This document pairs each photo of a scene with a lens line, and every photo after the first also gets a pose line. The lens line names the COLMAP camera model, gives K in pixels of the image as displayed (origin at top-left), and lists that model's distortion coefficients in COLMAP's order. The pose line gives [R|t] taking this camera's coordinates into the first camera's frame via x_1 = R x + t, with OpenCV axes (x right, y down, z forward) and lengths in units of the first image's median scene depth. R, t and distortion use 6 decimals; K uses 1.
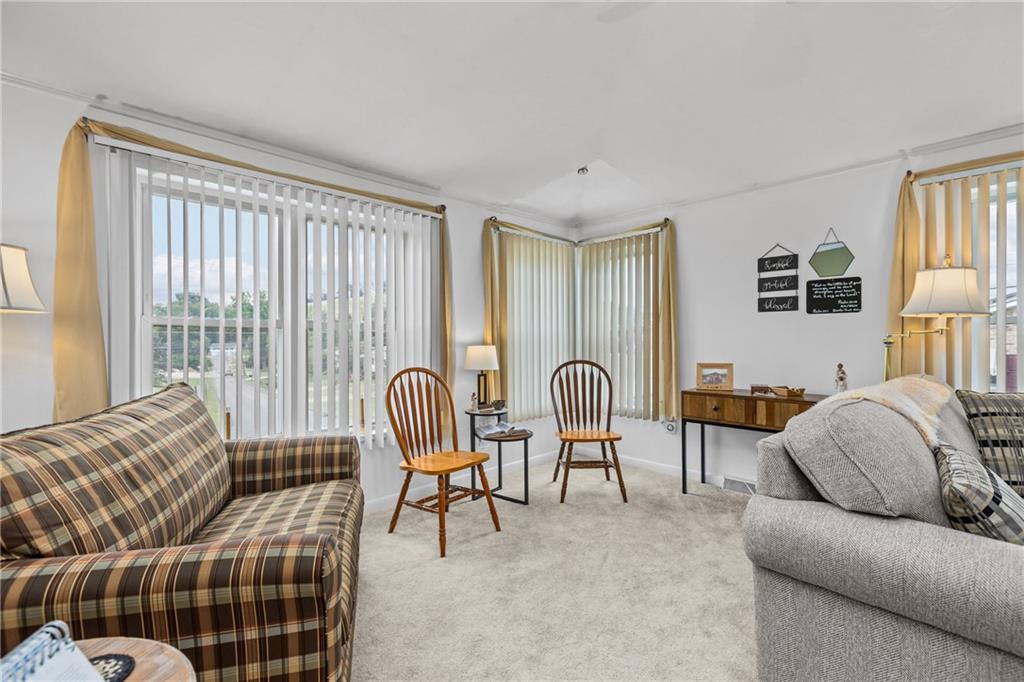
lens RADIAL K [[460.1, 0, 515.6], [0, 460.1, 334.6], [0, 0, 1]] dist [-0.001036, -0.000210]
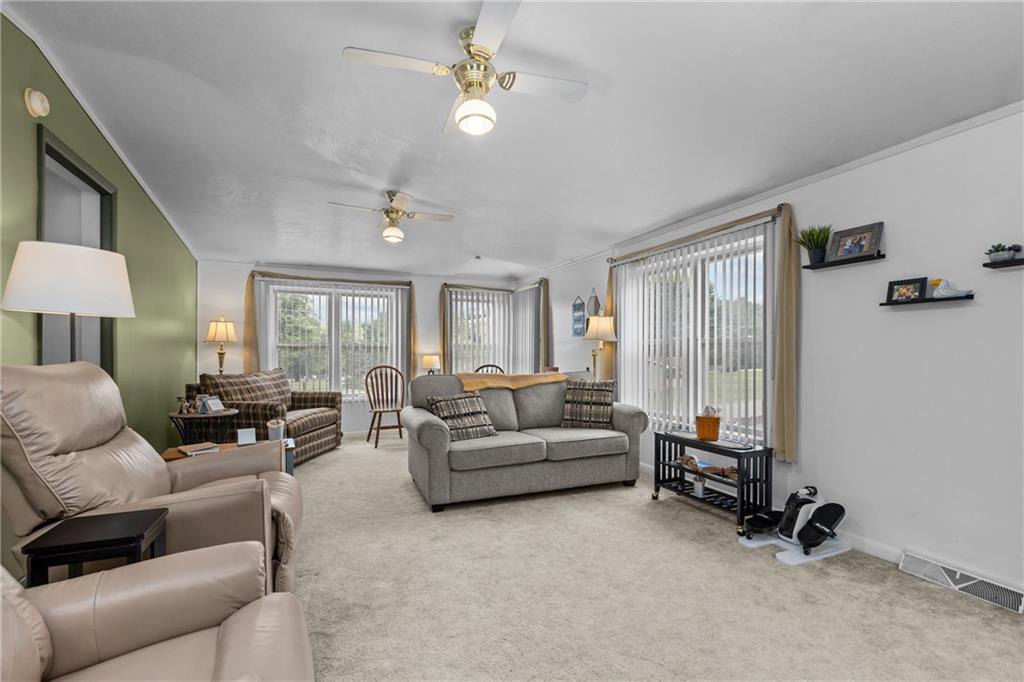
lens RADIAL K [[464.5, 0, 516.8], [0, 464.5, 342.2], [0, 0, 1]] dist [0.000676, 0.000156]
pose [[0.939456, -0.003076, -0.342656, 0.997672], [-0.000989, 0.999931, -0.011690, -0.008666], [0.342669, 0.011321, 0.939388, -0.710388]]
